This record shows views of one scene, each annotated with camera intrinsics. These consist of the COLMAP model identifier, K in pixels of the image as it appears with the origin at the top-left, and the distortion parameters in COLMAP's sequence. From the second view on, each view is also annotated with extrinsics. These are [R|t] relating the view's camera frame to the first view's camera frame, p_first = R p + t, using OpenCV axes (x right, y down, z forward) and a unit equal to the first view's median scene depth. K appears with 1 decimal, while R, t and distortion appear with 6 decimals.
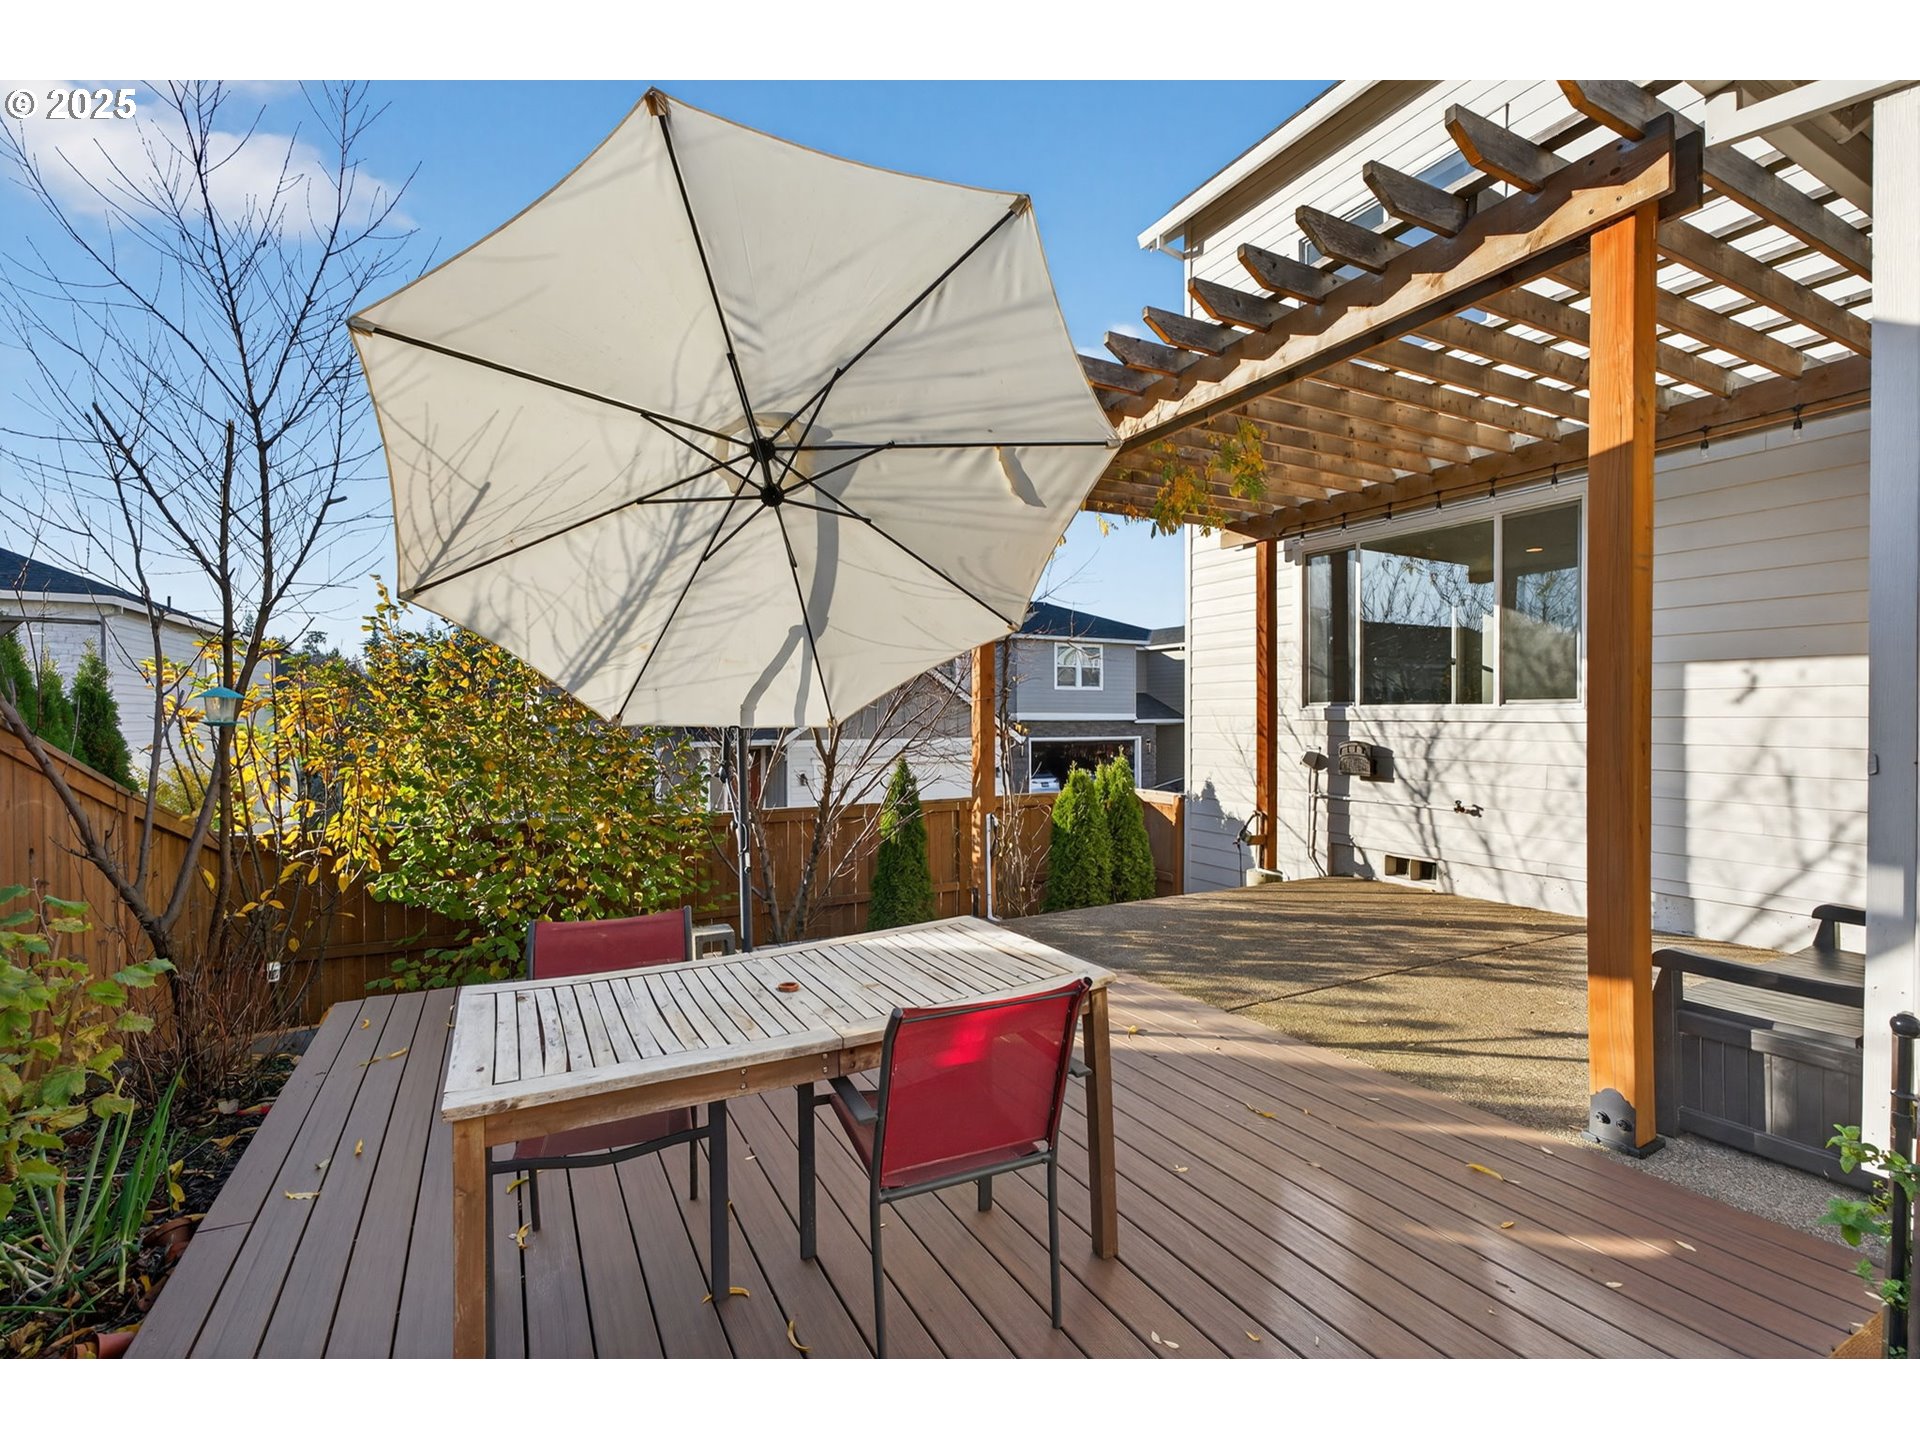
lens RADIAL K [[878.8, 0, 964.2], [0, 878.8, 718.4], [0, 0, 1]] dist [0.002639, 0.000156]
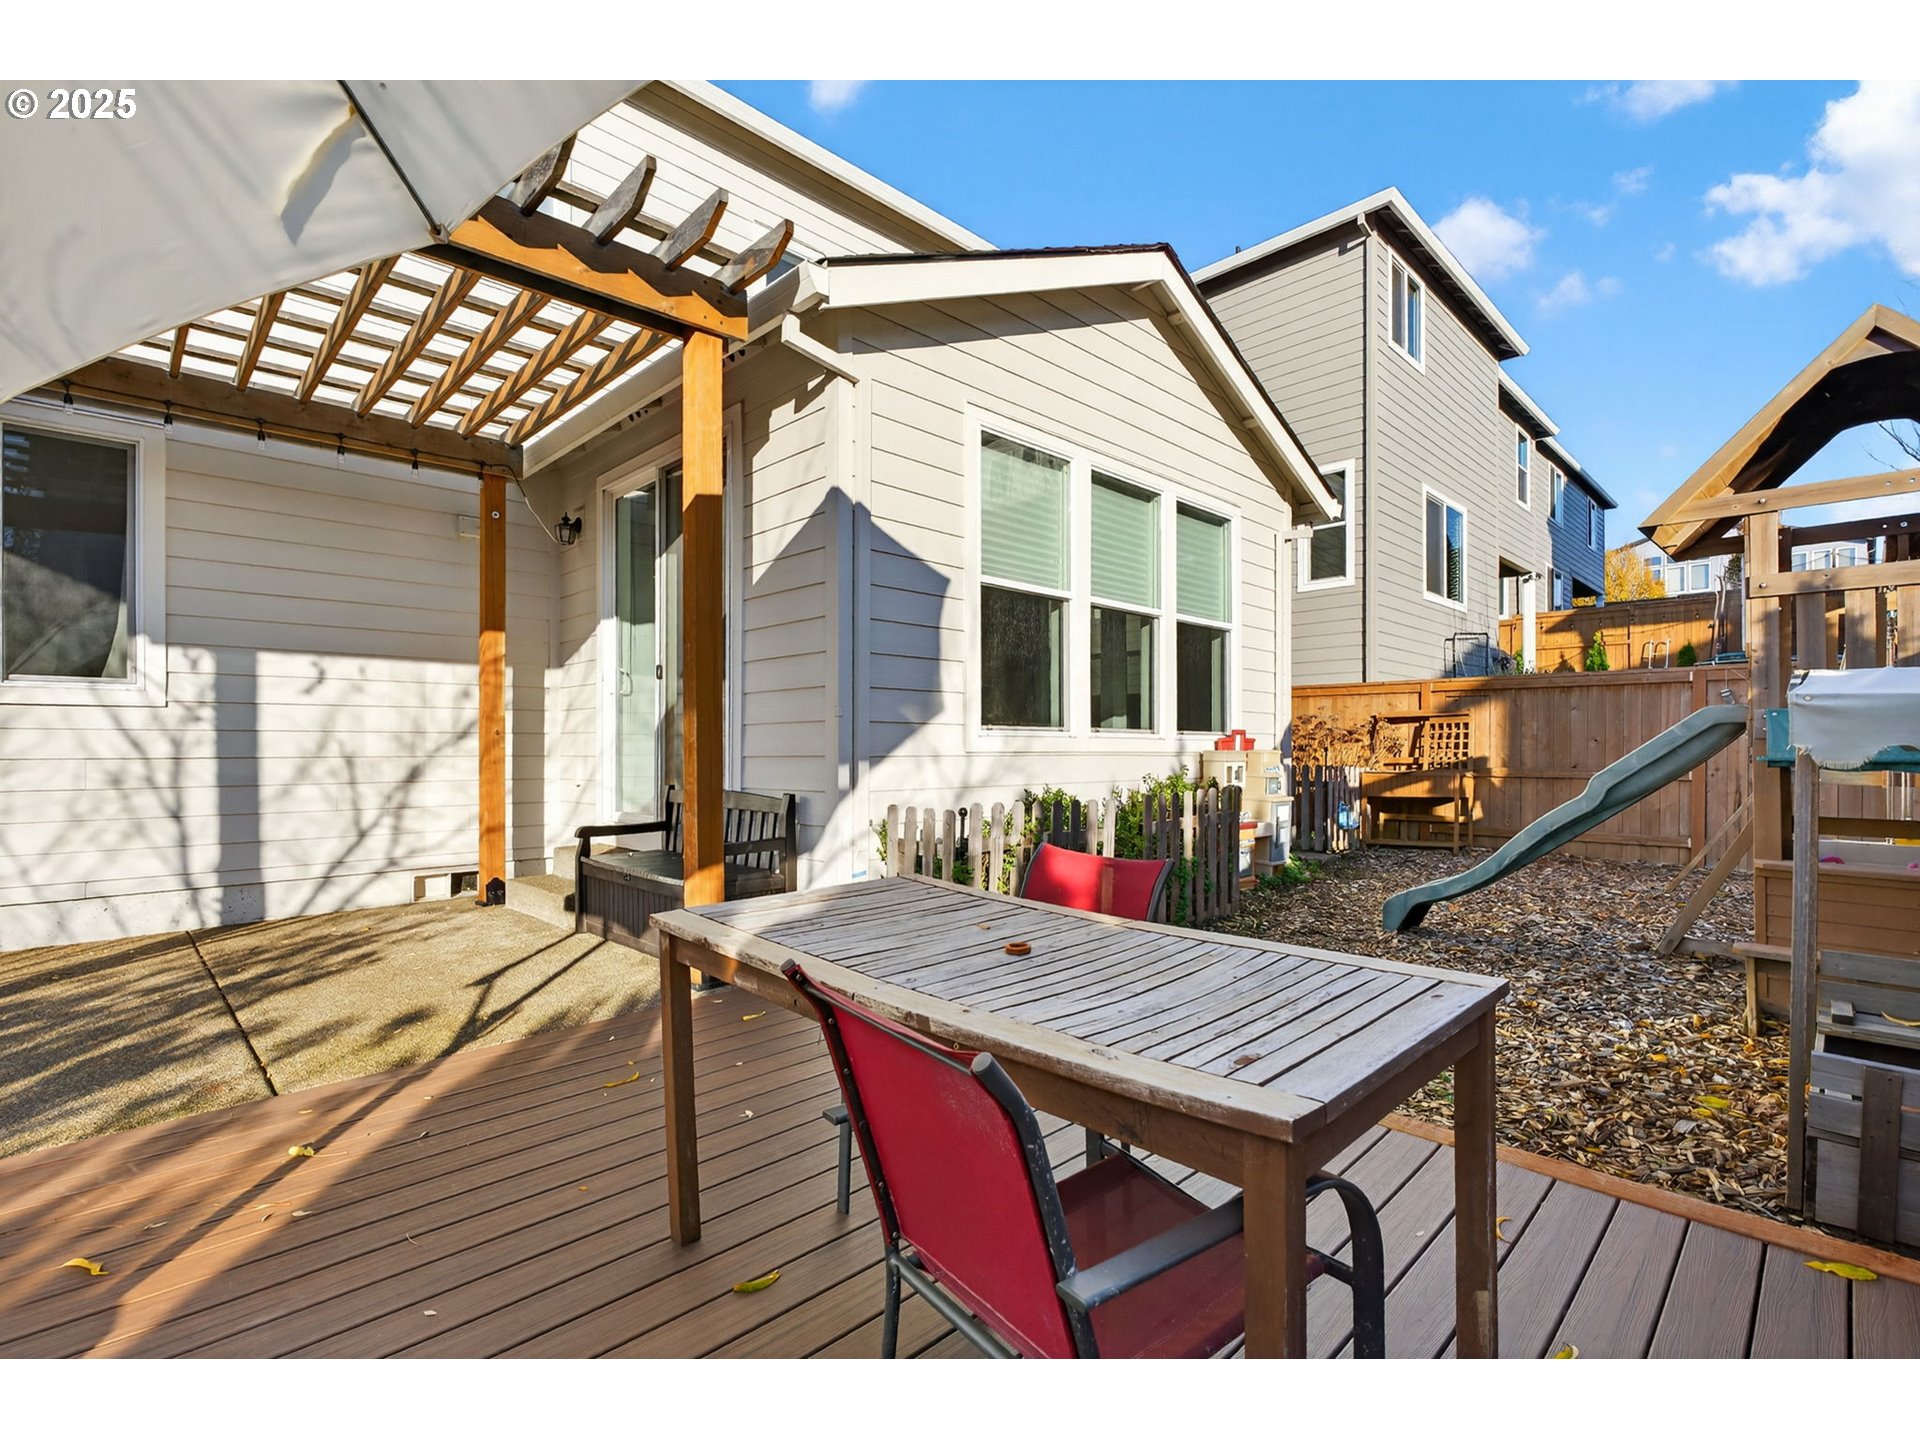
lens RADIAL K [[878.8, 0, 968.7], [0, 878.8, 752.8], [0, 0, 1]] dist [0.002639, 0.000156]
pose [[-0.292437, -0.004595, 0.956274, -0.404113], [0.009357, 0.999927, 0.007666, 0.057364], [-0.956239, 0.011190, -0.292373, 0.557138]]
